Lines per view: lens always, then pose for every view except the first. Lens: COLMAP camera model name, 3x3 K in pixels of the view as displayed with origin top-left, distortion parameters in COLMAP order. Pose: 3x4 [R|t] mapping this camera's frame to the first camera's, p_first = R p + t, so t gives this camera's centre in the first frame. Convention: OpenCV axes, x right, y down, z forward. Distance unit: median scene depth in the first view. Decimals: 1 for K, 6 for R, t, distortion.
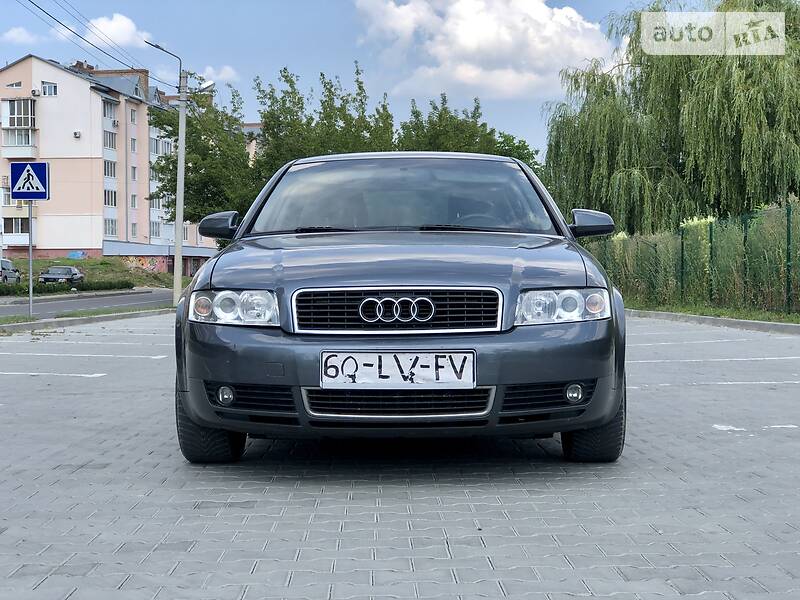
lens RADIAL K [[1300.4, 0, 400.0], [0, 1300.4, 300.0], [0, 0, 1]] dist [-0.005684, 0.040123]
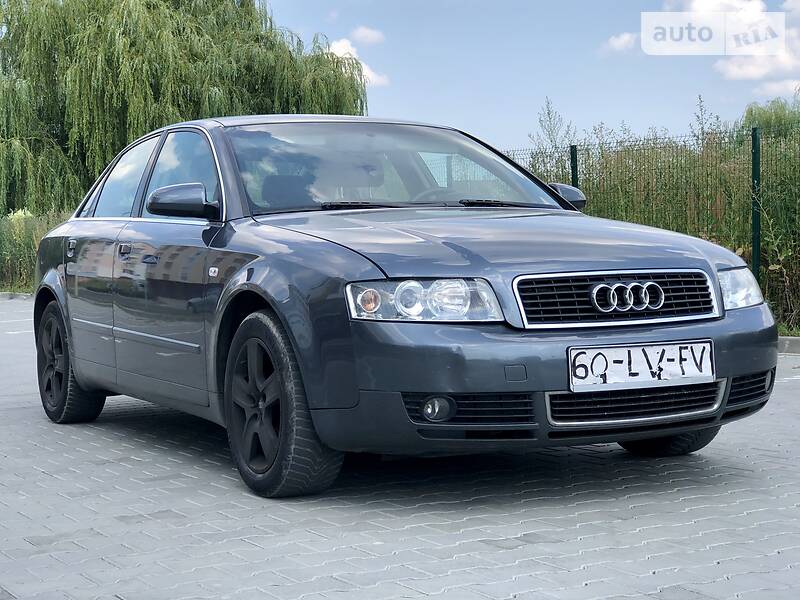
lens RADIAL K [[1374.4, 0, 400.0], [0, 1374.4, 300.0], [0, 0, 1]] dist [0.082606, 0.123766]
pose [[0.881763, -0.032628, 0.470563, -0.572726], [0.026386, 0.999455, 0.019858, -0.012743], [-0.470954, -0.005094, 0.882143, 0.259023]]
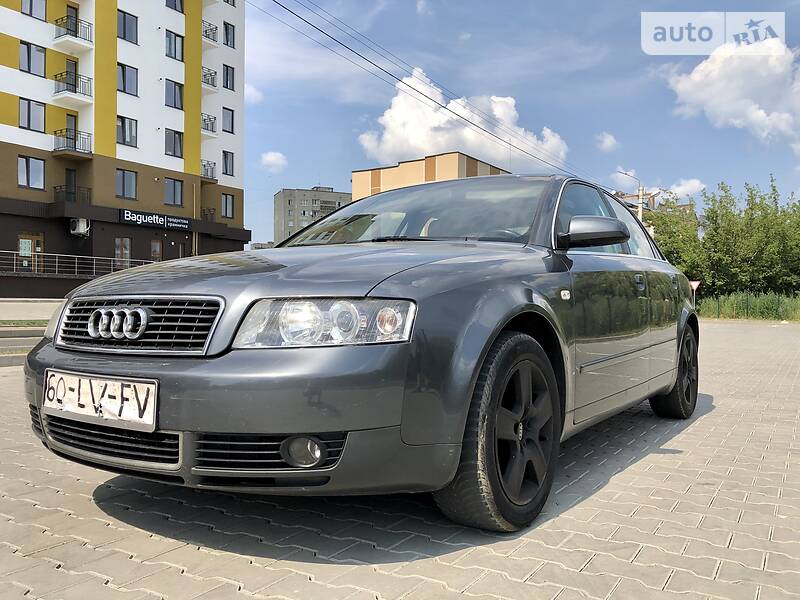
lens RADIAL K [[653.2, 0, 400.0], [0, 653.2, 300.0], [0, 0, 1]] dist [0.002332, -0.006689]
pose [[0.833789, 0.000812, -0.552082, 0.371414], [-0.015470, 0.999641, -0.021893, -0.000770], [0.551866, 0.026795, 0.833502, 0.758551]]
